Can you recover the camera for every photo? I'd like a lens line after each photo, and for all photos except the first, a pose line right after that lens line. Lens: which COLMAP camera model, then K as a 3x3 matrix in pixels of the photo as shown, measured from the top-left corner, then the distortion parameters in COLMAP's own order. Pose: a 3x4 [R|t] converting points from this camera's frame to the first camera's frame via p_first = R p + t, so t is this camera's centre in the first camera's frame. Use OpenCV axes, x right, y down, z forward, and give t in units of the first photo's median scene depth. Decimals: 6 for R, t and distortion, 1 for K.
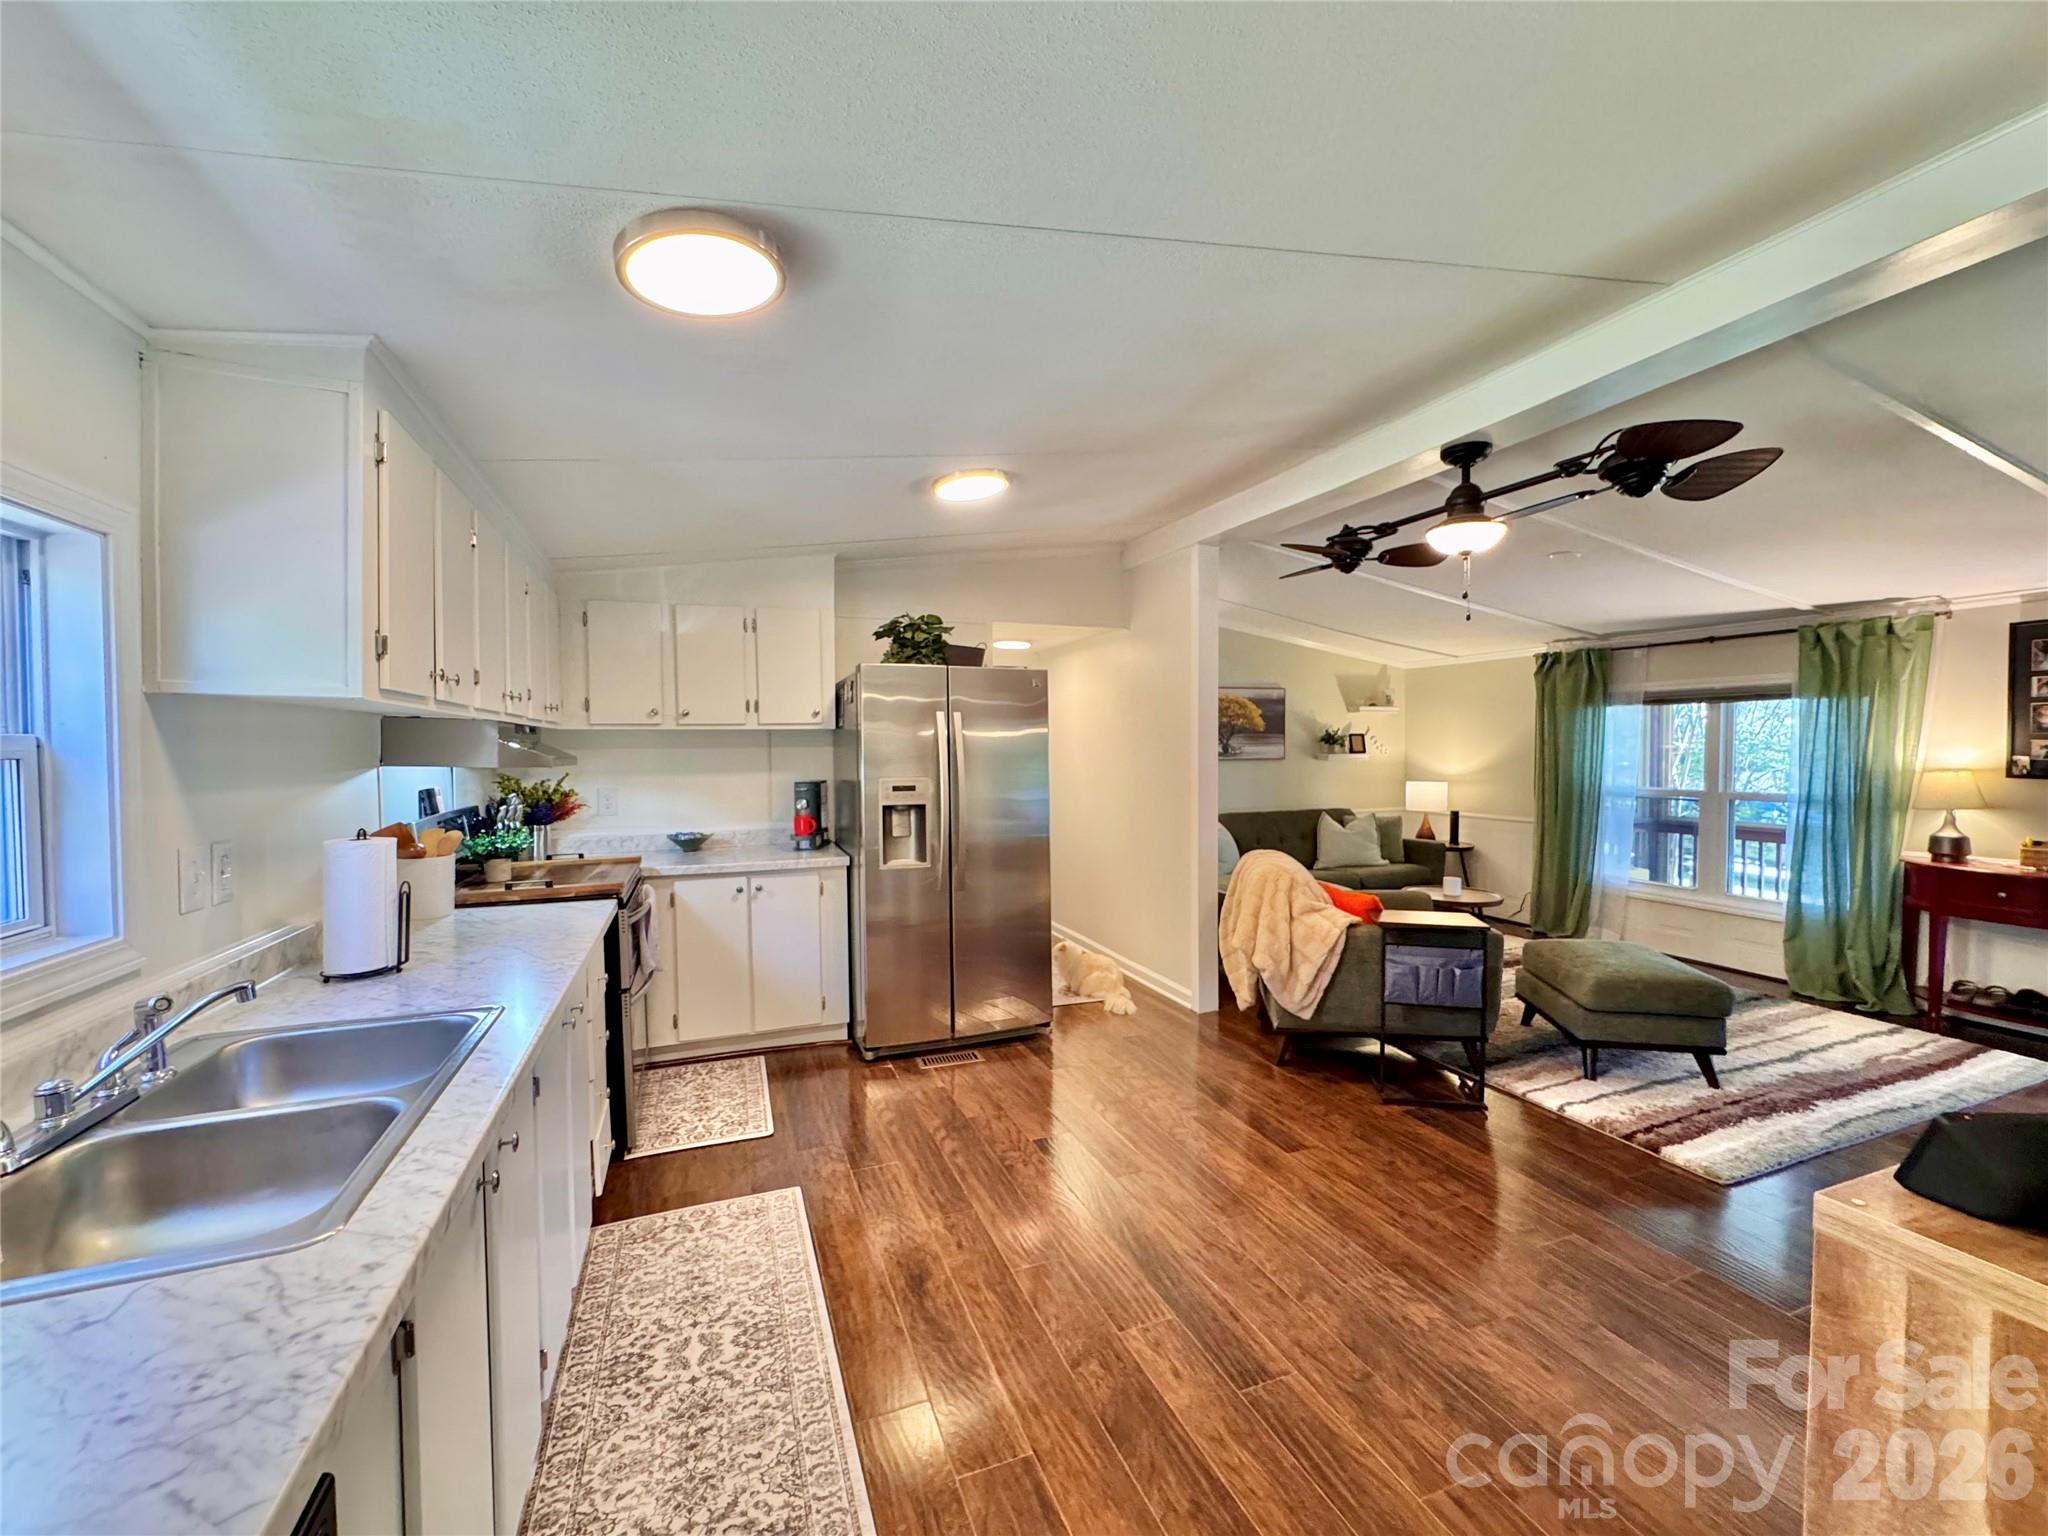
lens RADIAL K [[814.8, 0, 1024.1], [0, 814.8, 772.1], [0, 0, 1]] dist [-0.003769, 0.000403]
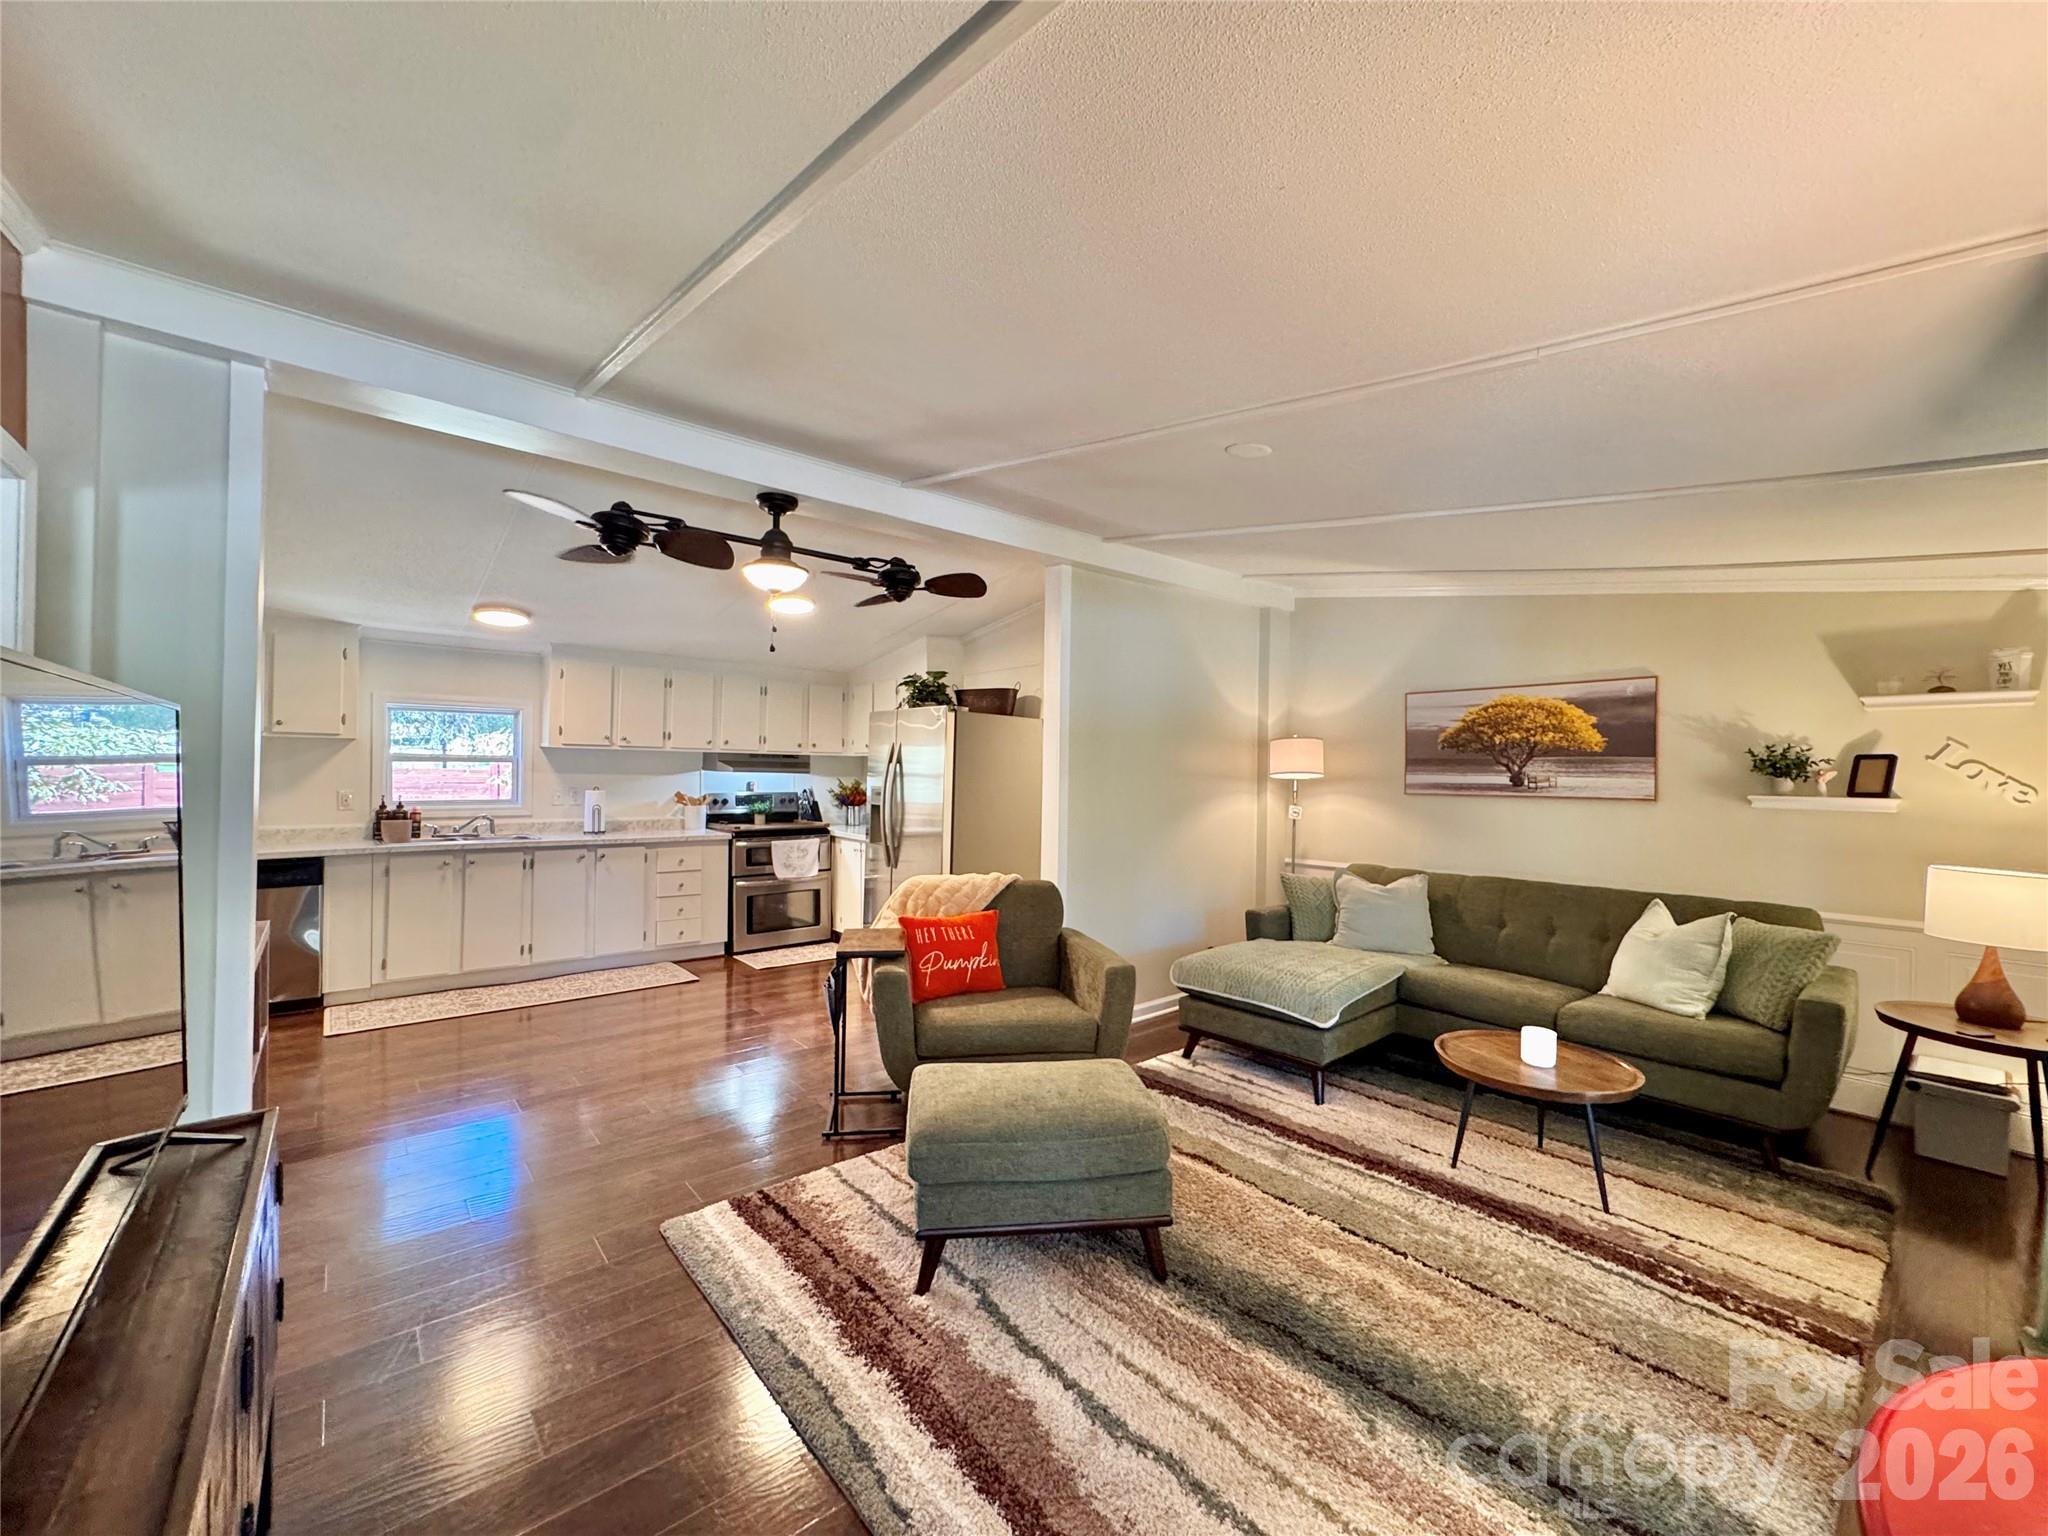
lens RADIAL K [[814.8, 0, 1022.9], [0, 814.8, 771.1], [0, 0, 1]] dist [-0.003769, 0.000403]
pose [[0.327286, 0.010460, -0.944867, 1.055785], [-0.045755, 0.998941, -0.004790, -0.020460], [0.943817, 0.044800, 0.327418, 0.595976]]
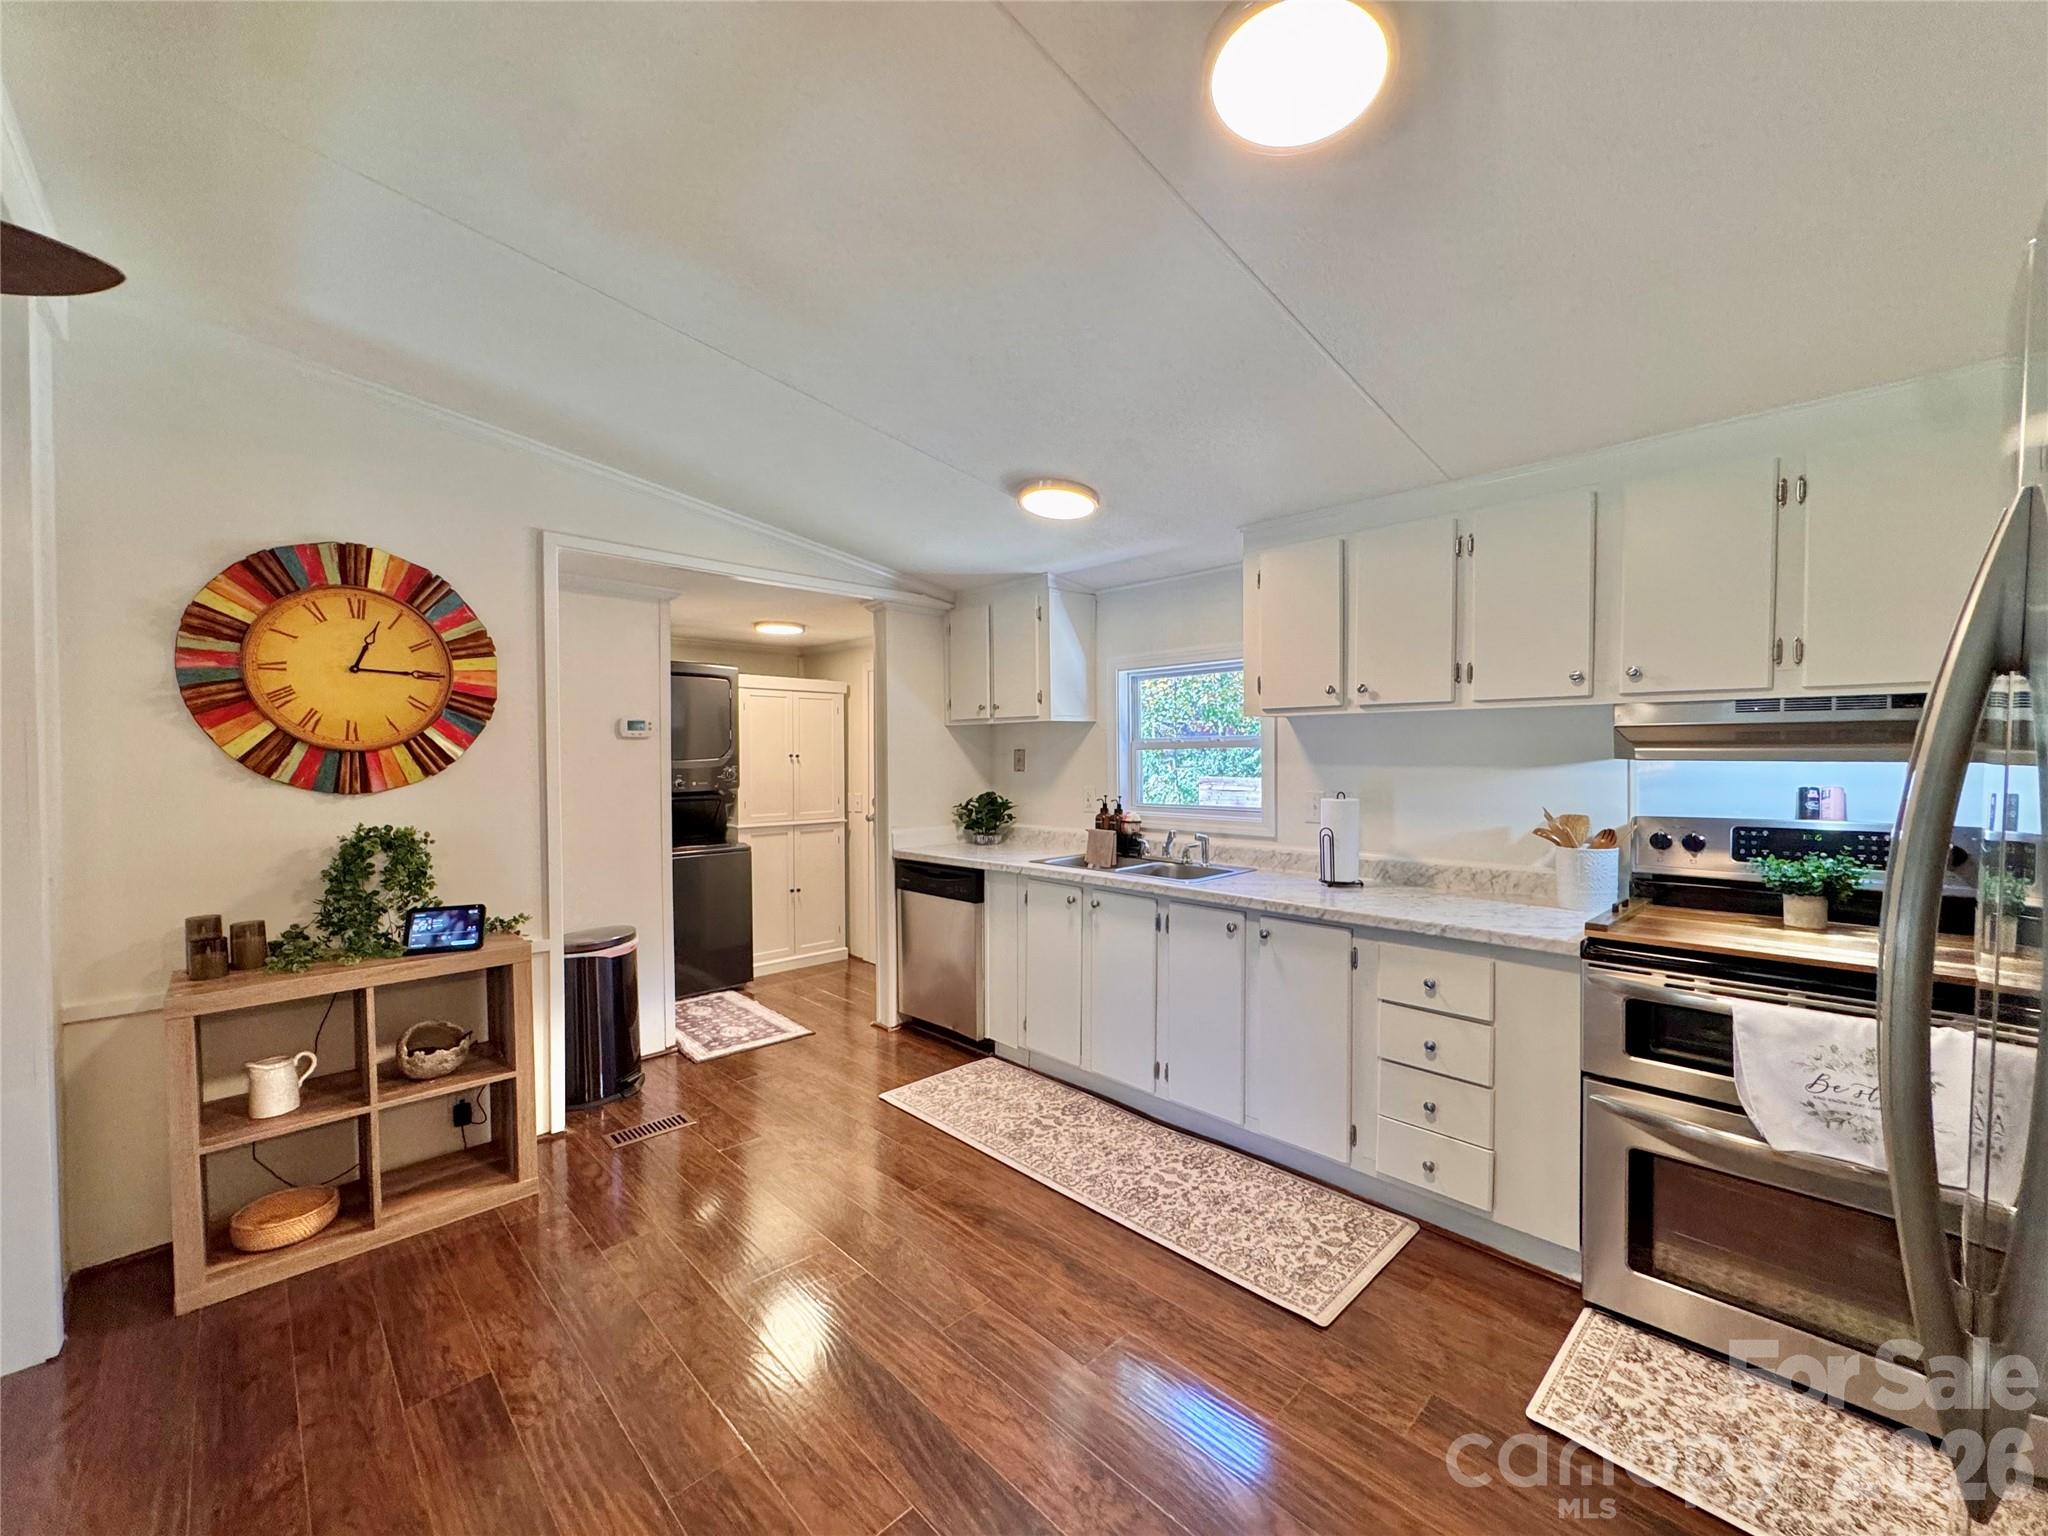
lens RADIAL K [[814.8, 0, 1024.1], [0, 814.8, 768.9], [0, 0, 1]] dist [-0.003769, 0.000403]
pose [[-0.920472, 0.015160, -0.390515, 0.142365], [-0.003274, 0.998913, 0.046496, -0.017694], [0.390796, 0.044077, -0.919422, 0.862023]]
